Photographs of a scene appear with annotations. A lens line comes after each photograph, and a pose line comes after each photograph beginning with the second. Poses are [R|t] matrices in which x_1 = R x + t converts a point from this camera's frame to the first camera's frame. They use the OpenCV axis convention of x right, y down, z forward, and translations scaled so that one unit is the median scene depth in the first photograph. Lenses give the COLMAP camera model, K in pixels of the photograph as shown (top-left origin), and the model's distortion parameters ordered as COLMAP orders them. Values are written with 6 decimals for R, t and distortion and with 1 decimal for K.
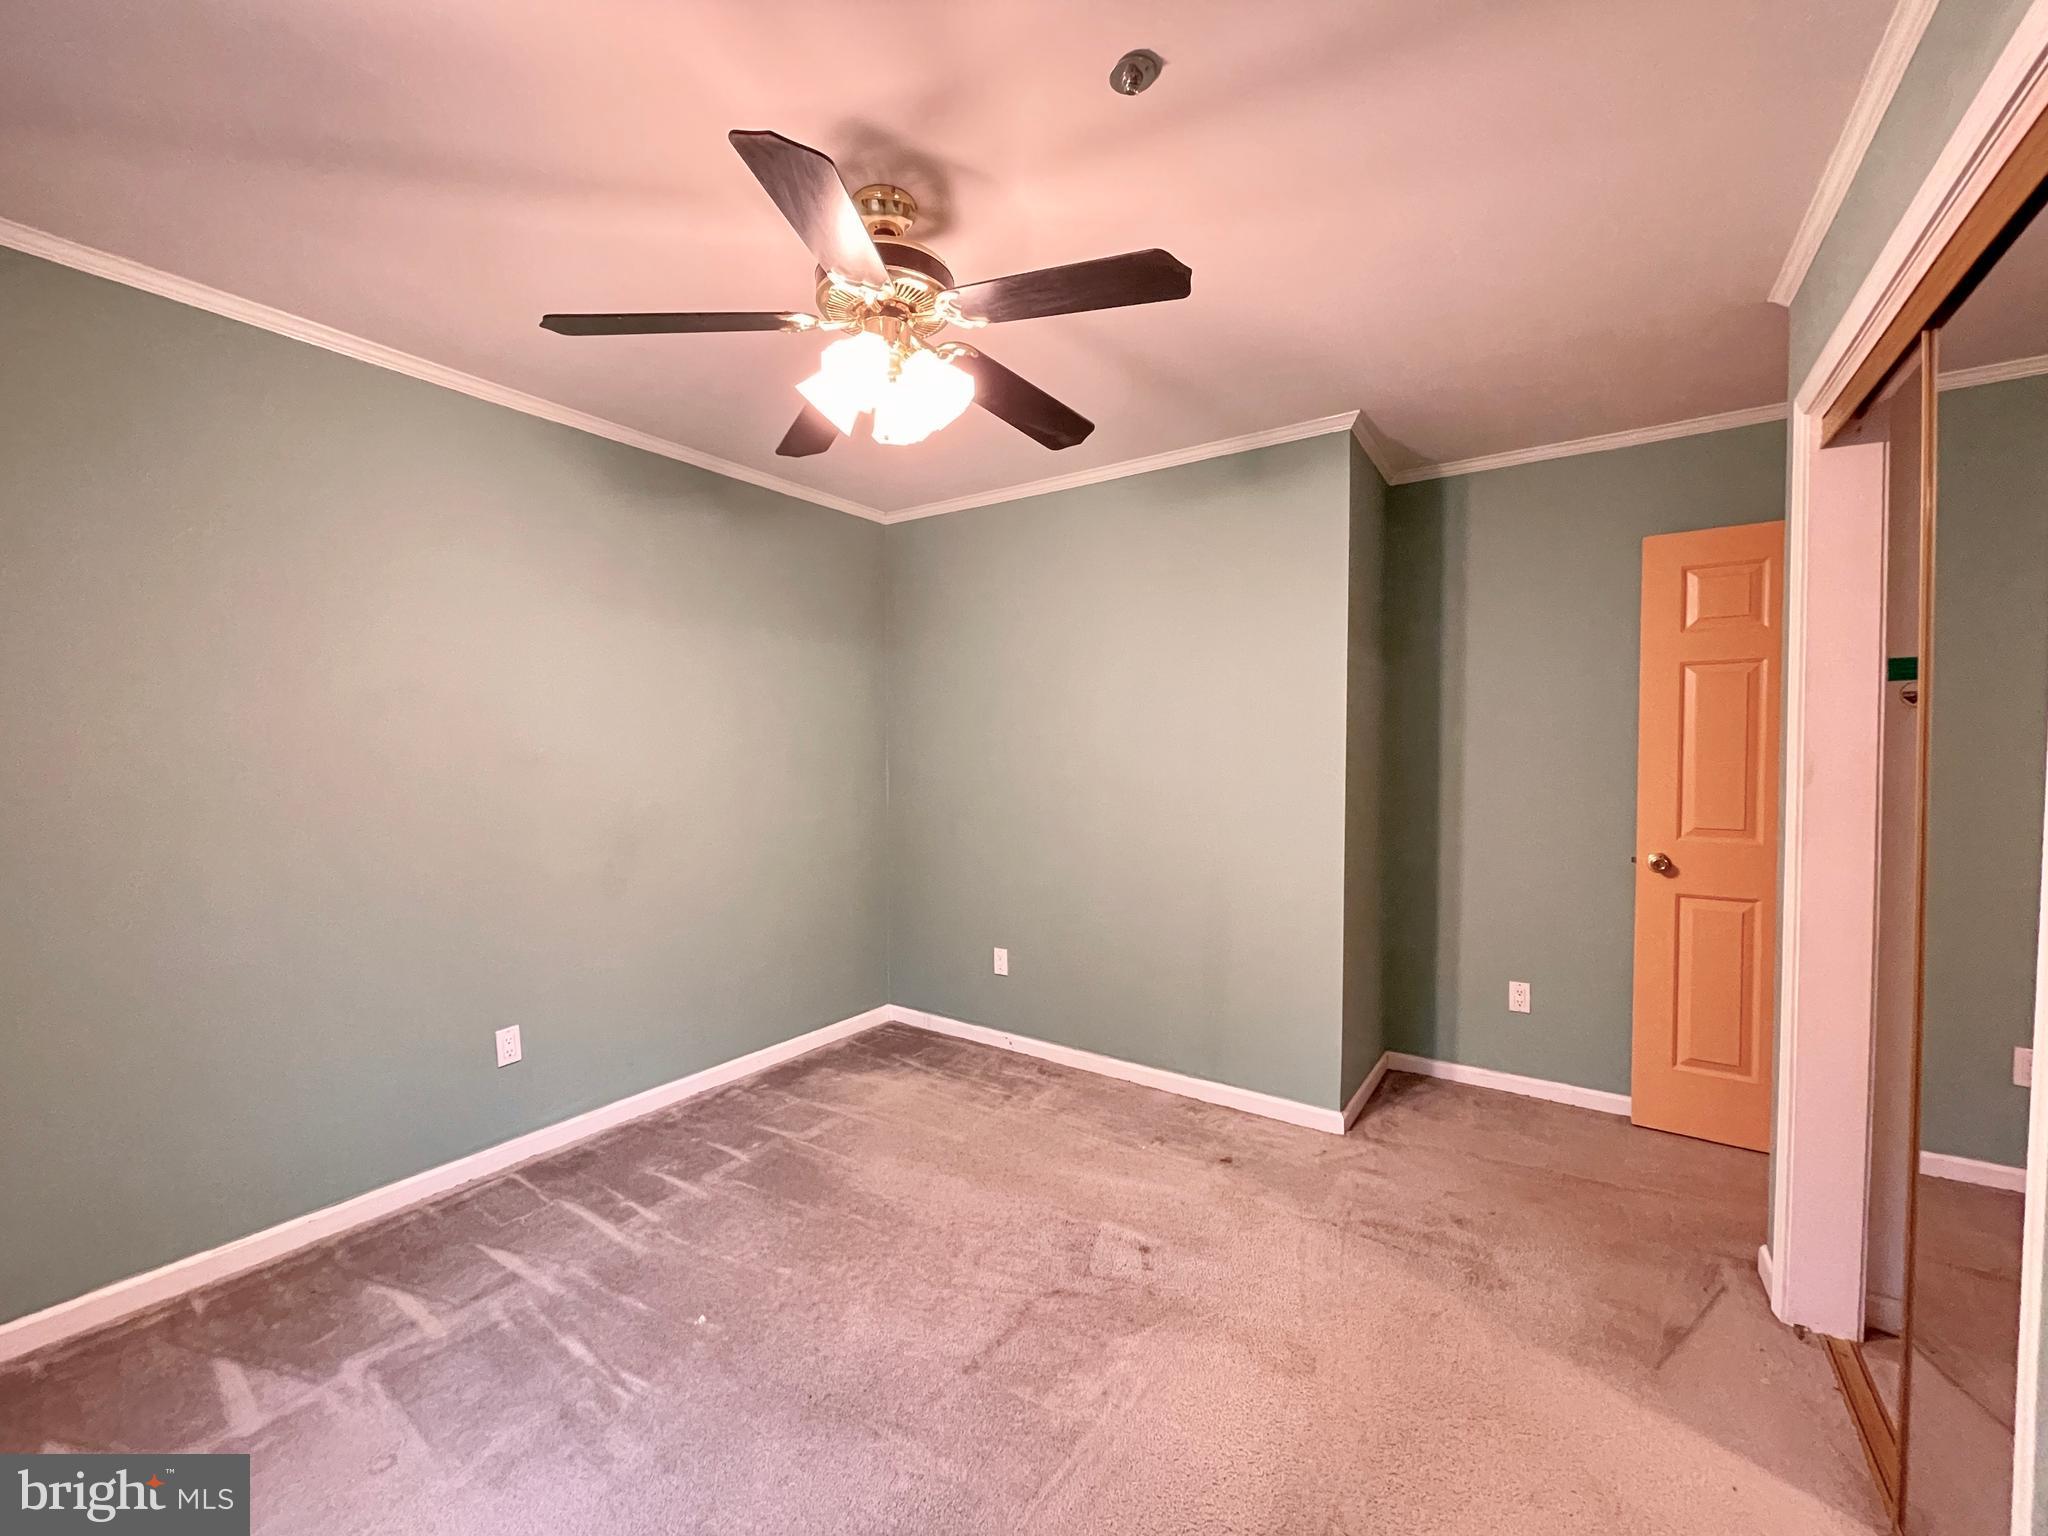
lens RADIAL K [[826.1, 0, 1015.7], [0, 826.1, 750.9], [0, 0, 1]] dist [-0.004432, 0.001361]
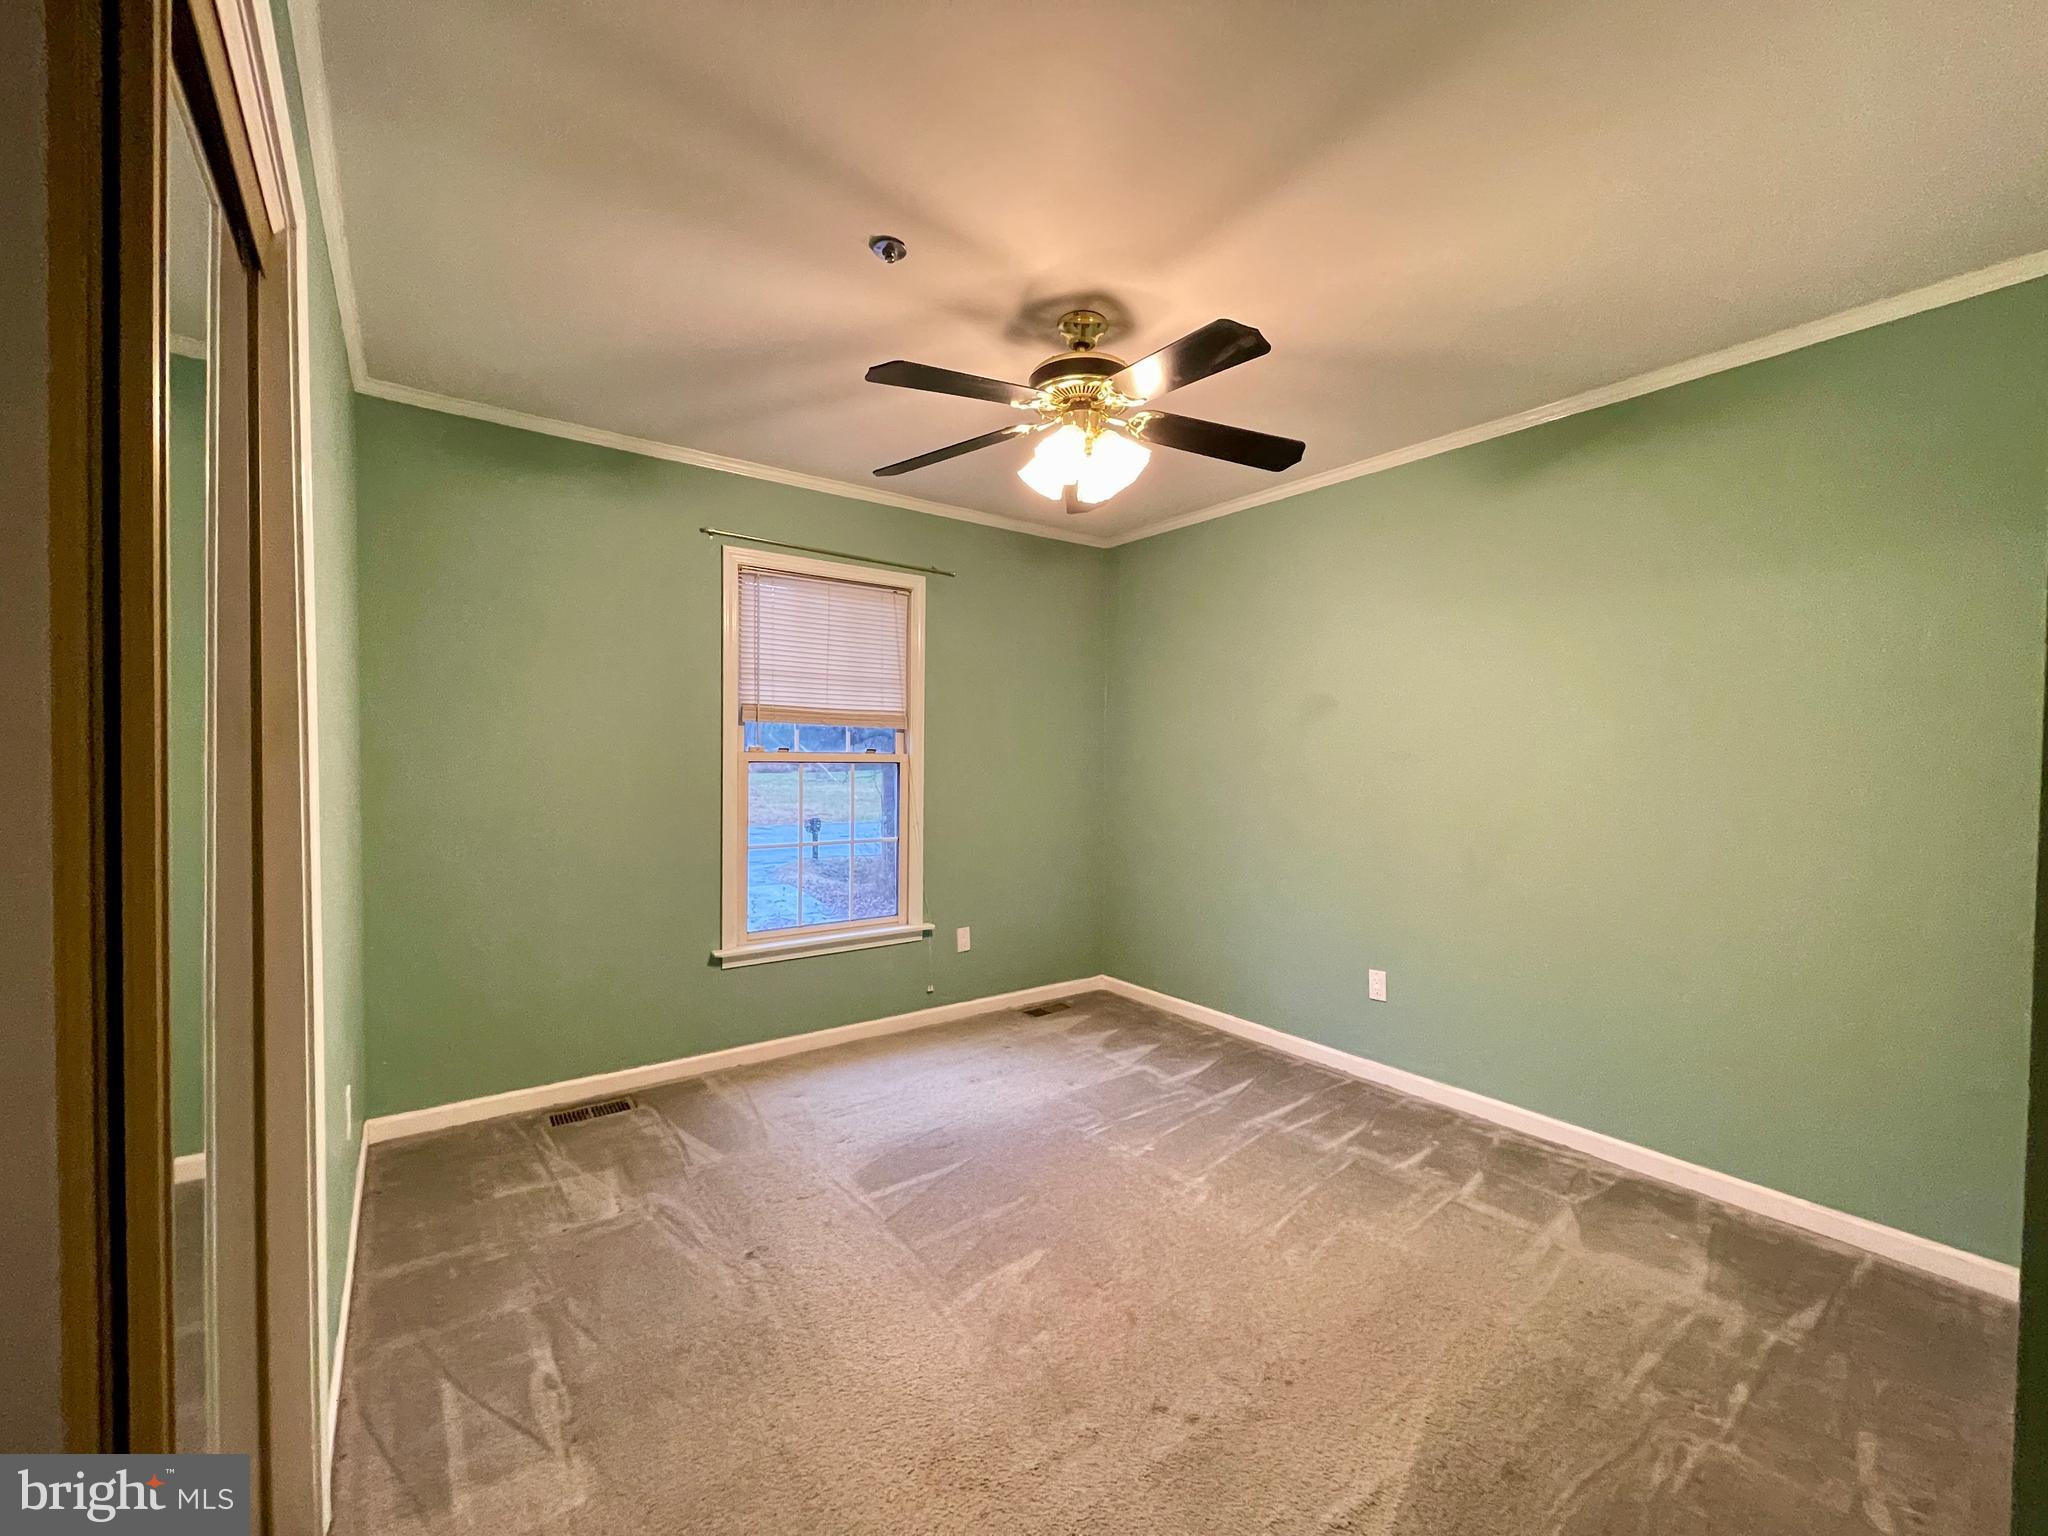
lens RADIAL K [[826.1, 0, 1022.7], [0, 826.1, 748.5], [0, 0, 1]] dist [-0.004432, 0.001361]
pose [[-0.312792, -0.010740, -0.949761, 0.837958], [-0.014408, 0.999875, -0.006562, 0.019946], [0.949712, 0.011632, -0.312908, 1.001740]]
